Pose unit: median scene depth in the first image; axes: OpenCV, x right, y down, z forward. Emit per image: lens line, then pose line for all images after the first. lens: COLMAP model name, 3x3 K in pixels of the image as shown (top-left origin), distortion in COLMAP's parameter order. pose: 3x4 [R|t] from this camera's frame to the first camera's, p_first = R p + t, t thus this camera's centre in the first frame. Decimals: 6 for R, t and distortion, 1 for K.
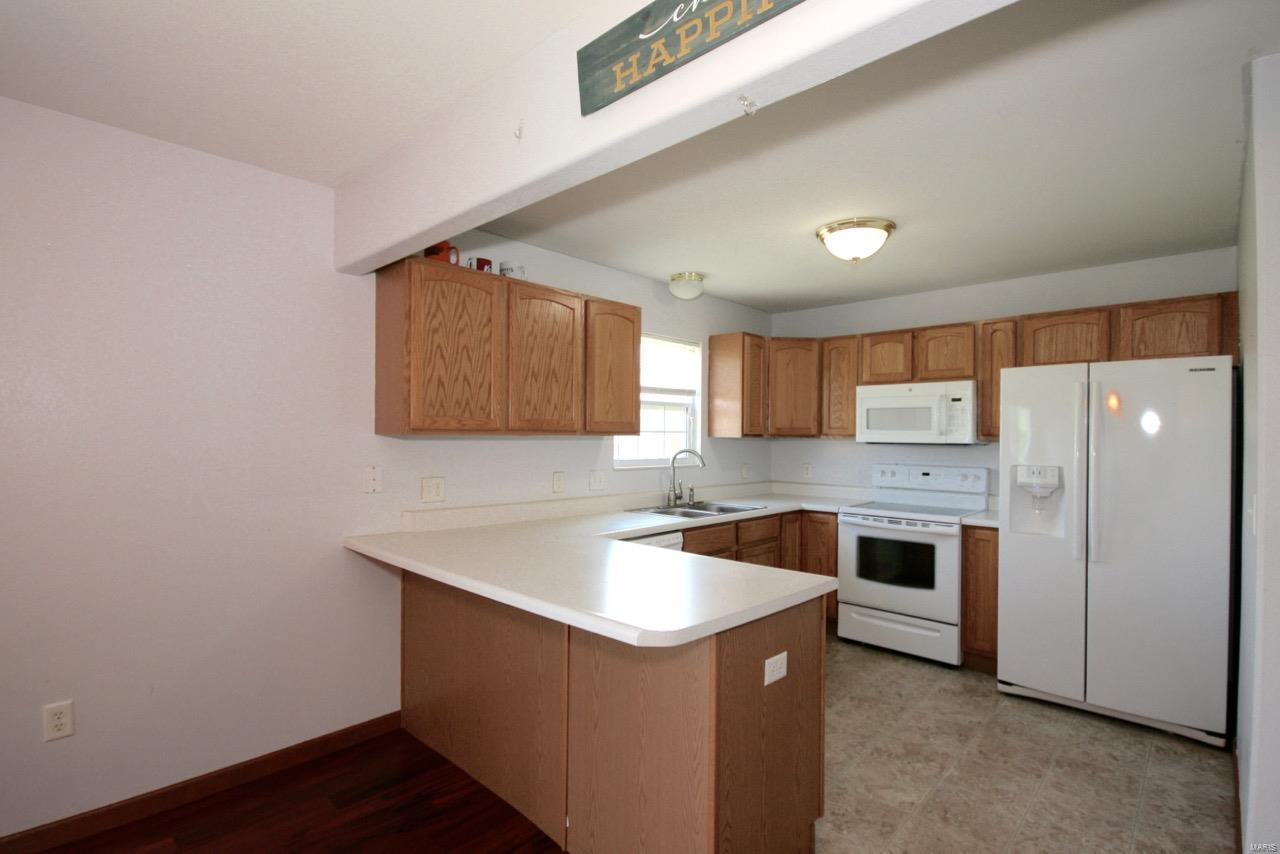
lens RADIAL K [[618.8, 0, 641.3], [0, 618.8, 436.2], [0, 0, 1]] dist [0.000937, 0.000421]
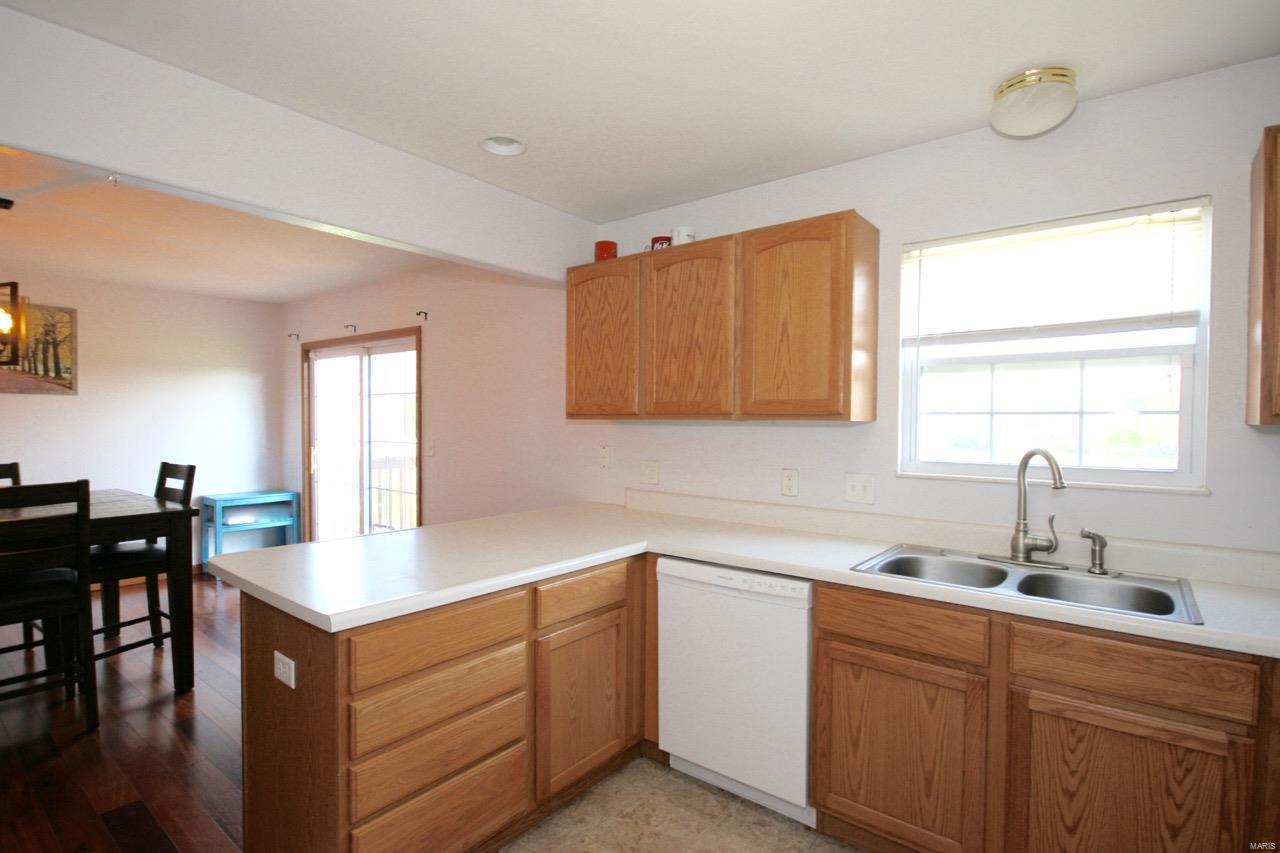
lens RADIAL K [[618.8, 0, 641.3], [0, 618.8, 435.7], [0, 0, 1]] dist [0.000937, 0.000421]
pose [[0.088095, 0.020357, -0.995904, 0.550912], [-0.001536, 0.999793, 0.020300, 0.002372], [0.996111, -0.000259, 0.088108, 0.693941]]
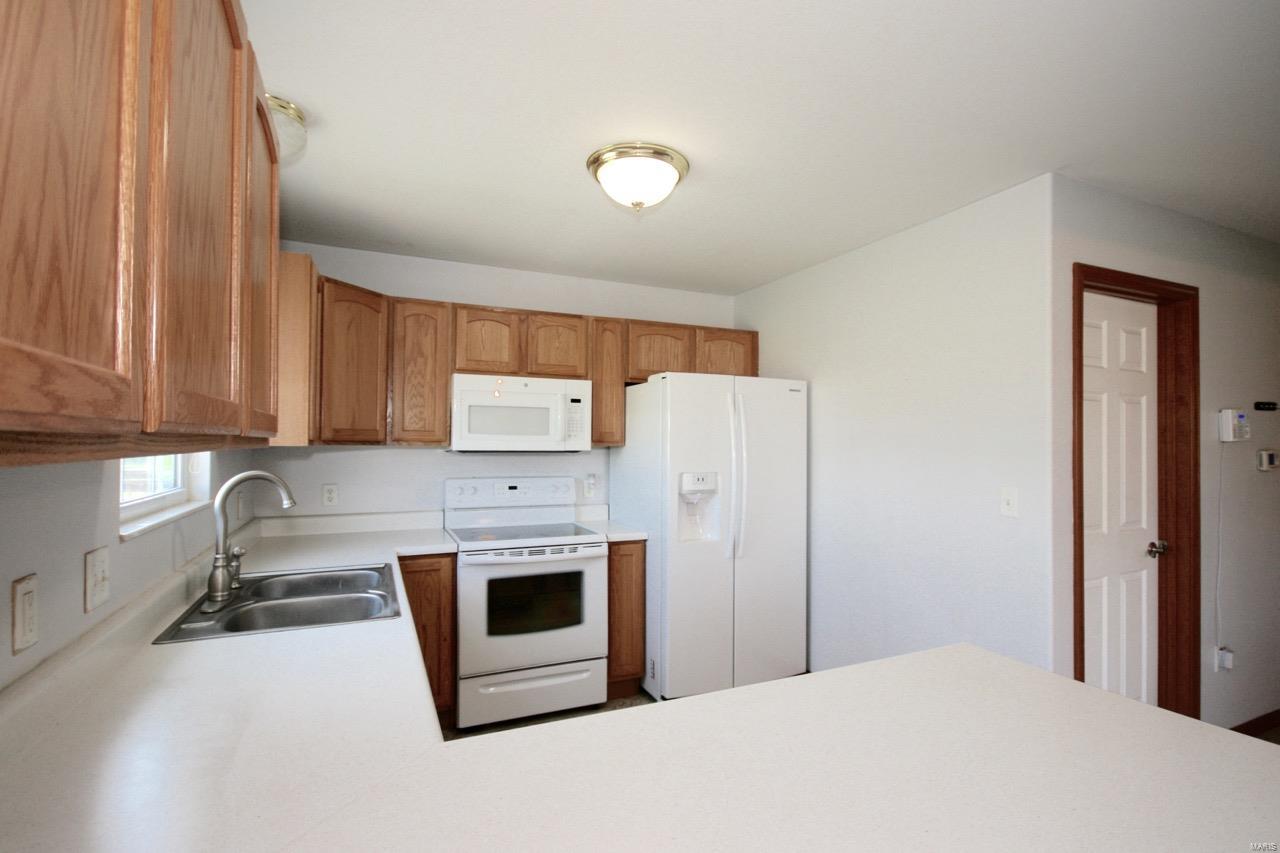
lens RADIAL K [[618.8, 0, 641.3], [0, 618.8, 435.7], [0, 0, 1]] dist [0.000937, 0.000421]
pose [[0.381629, 0.004125, 0.924307, -0.269234], [-0.001322, 0.999991, -0.003916, -0.006136], [-0.924315, 0.000272, 0.381631, 0.584068]]
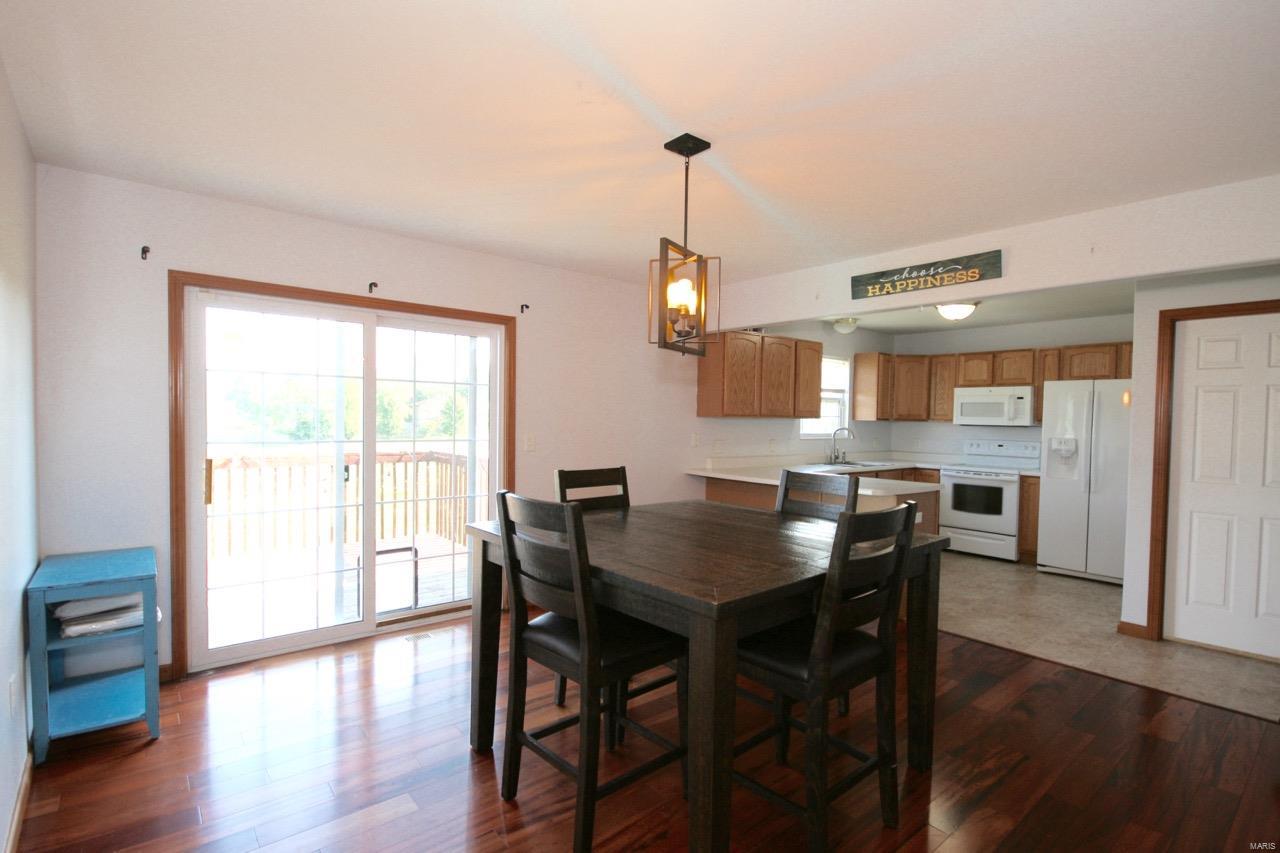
lens RADIAL K [[630.9, 0, 652.9], [0, 630.9, 437.2], [0, 0, 1]] dist [0.001109, 0.000253]
pose [[0.994283, 0.013198, -0.105962, -0.257573], [-0.010080, 0.999502, 0.029906, 0.002433], [0.106304, -0.028667, 0.993920, -0.719511]]
